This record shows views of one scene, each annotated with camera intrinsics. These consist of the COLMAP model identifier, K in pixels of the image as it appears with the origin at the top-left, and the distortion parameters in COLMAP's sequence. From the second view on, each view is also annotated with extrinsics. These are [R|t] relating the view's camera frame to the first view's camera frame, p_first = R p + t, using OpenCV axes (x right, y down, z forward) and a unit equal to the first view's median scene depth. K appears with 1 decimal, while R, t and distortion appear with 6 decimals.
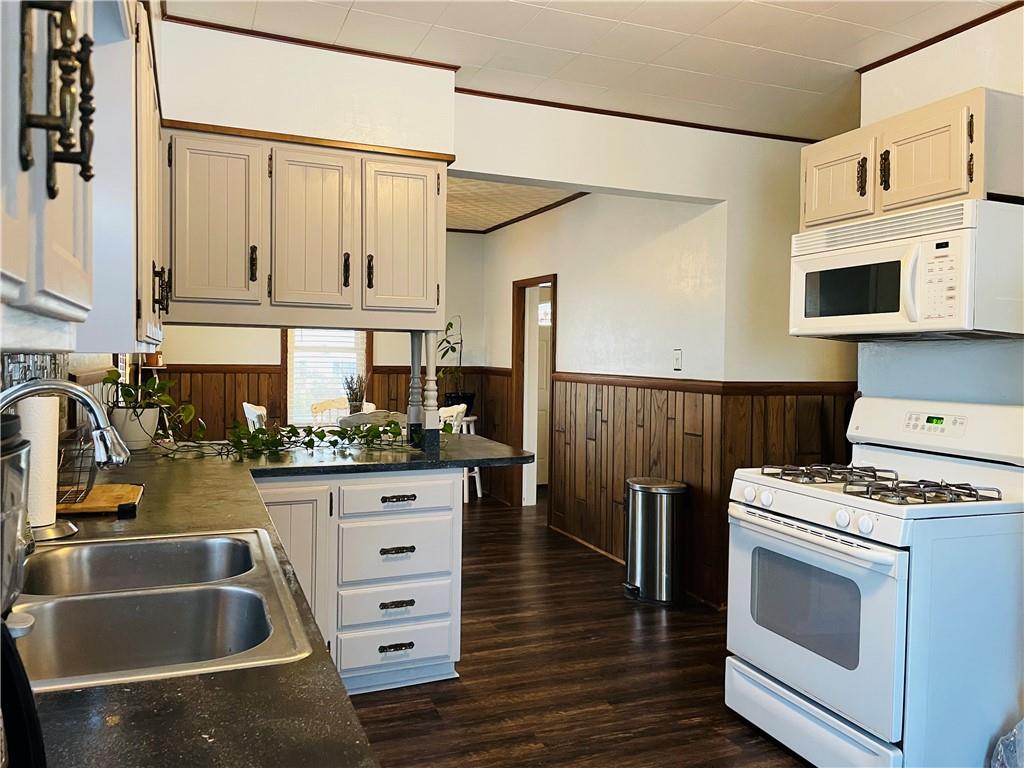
lens RADIAL K [[769.5, 0, 513.3], [0, 769.5, 373.9], [0, 0, 1]] dist [0.074495, -0.094695]
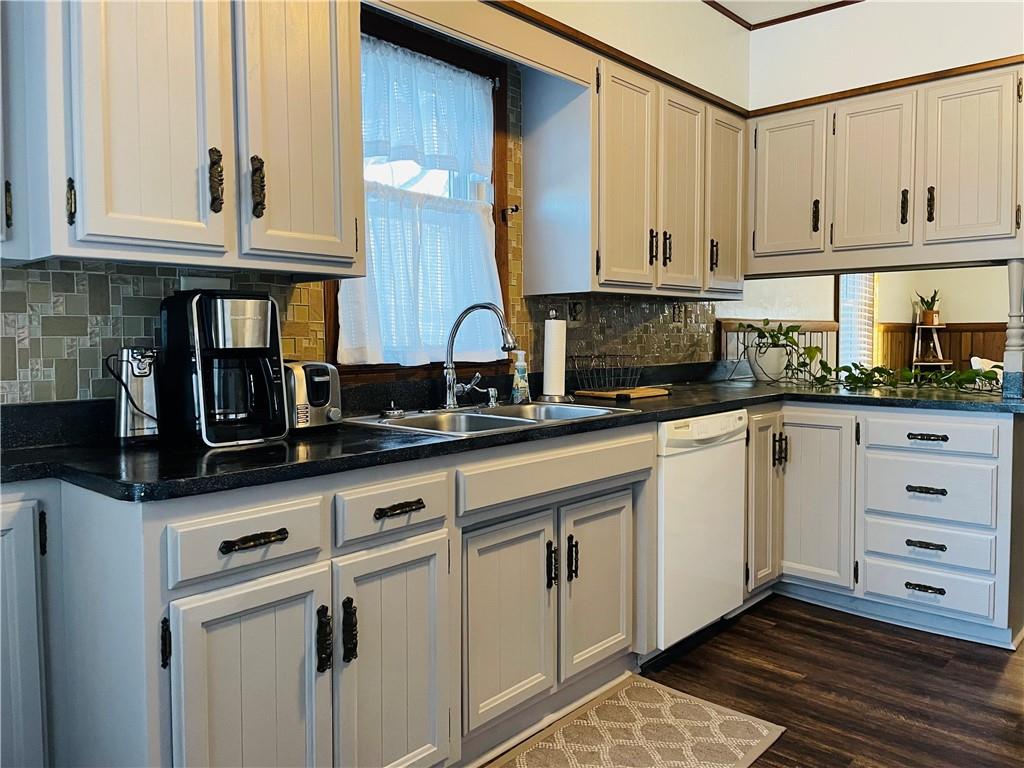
lens RADIAL K [[769.5, 0, 507.6], [0, 769.5, 378.9], [0, 0, 1]] dist [0.074495, -0.094695]
pose [[0.424700, 0.034581, -0.904674, 0.506280], [-0.004259, 0.999335, 0.036201, 0.055457], [0.905324, -0.011522, 0.424565, 0.111840]]
